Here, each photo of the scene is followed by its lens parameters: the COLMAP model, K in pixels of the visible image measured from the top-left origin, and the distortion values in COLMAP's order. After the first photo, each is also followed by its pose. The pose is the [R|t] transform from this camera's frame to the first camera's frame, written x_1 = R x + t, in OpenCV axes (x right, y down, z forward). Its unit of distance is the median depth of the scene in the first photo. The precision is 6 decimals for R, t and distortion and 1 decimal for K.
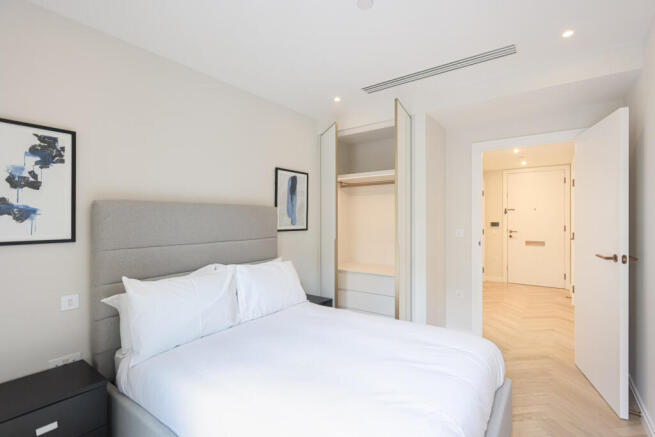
lens RADIAL K [[307.1, 0, 330.0], [0, 307.1, 218.4], [0, 0, 1]] dist [0.001118, 0.000114]
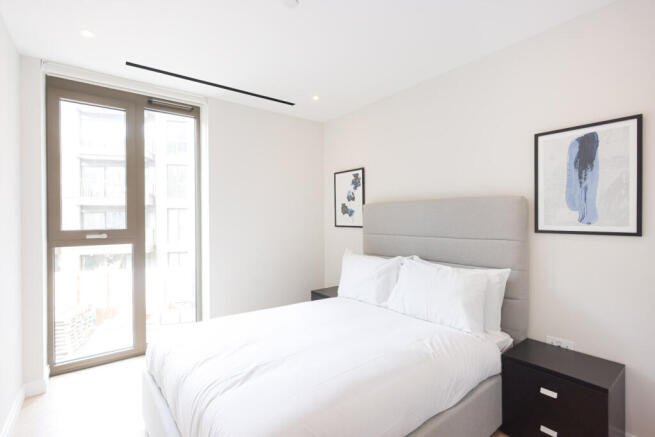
lens RADIAL K [[307.1, 0, 329.8], [0, 307.1, 219.8], [0, 0, 1]] dist [0.001118, 0.000114]
pose [[-0.268573, 0.019460, -0.963063, 0.556960], [0.016341, 0.999744, 0.015645, -0.001525], [0.963121, -0.011535, -0.268823, 0.731840]]
